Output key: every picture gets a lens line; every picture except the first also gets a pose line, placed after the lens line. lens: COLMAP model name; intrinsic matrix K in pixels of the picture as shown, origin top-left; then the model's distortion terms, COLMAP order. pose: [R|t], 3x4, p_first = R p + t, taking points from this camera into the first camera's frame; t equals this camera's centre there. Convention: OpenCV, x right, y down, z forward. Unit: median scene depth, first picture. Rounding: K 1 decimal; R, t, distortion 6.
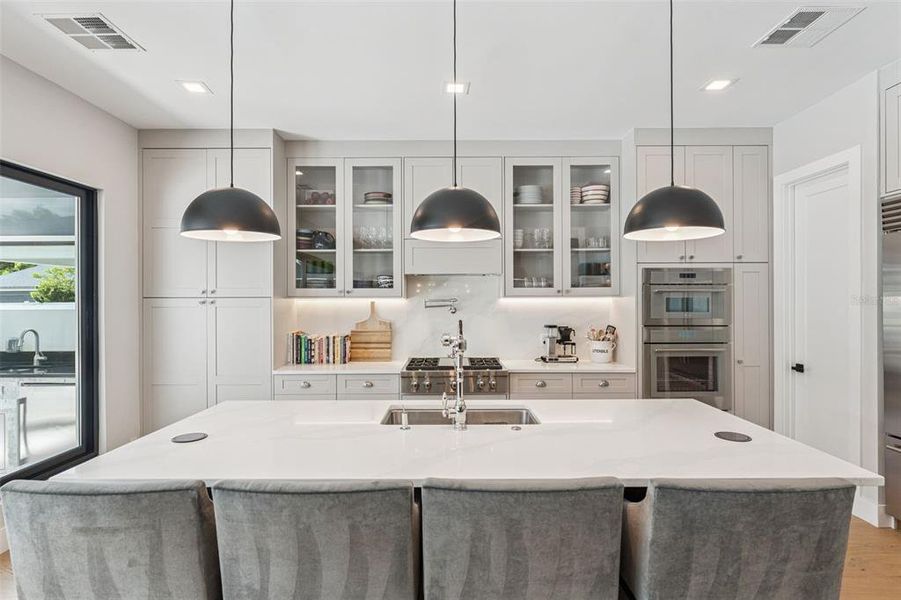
lens RADIAL K [[445.5, 0, 448.5], [0, 445.5, 298.5], [0, 0, 1]] dist [-0.001619, -0.000596]
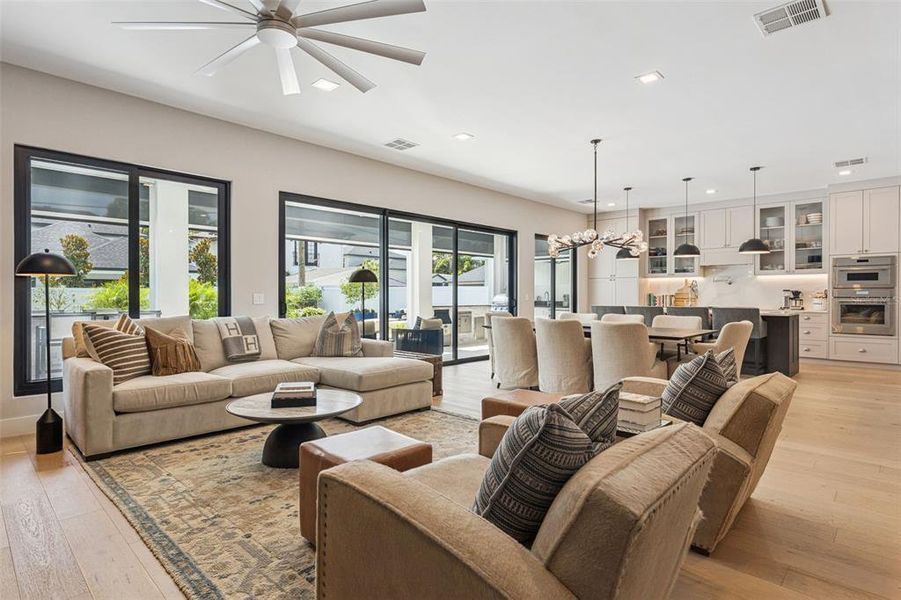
lens RADIAL K [[474.9, 0, 448.1], [0, 474.9, 298.0], [0, 0, 1]] dist [-0.003130, -0.000469]
pose [[0.723998, 0.008761, -0.689746, 0.590512], [-0.000179, 0.999922, 0.012513, 0.071551], [0.689802, -0.008936, 0.723943, -1.465307]]
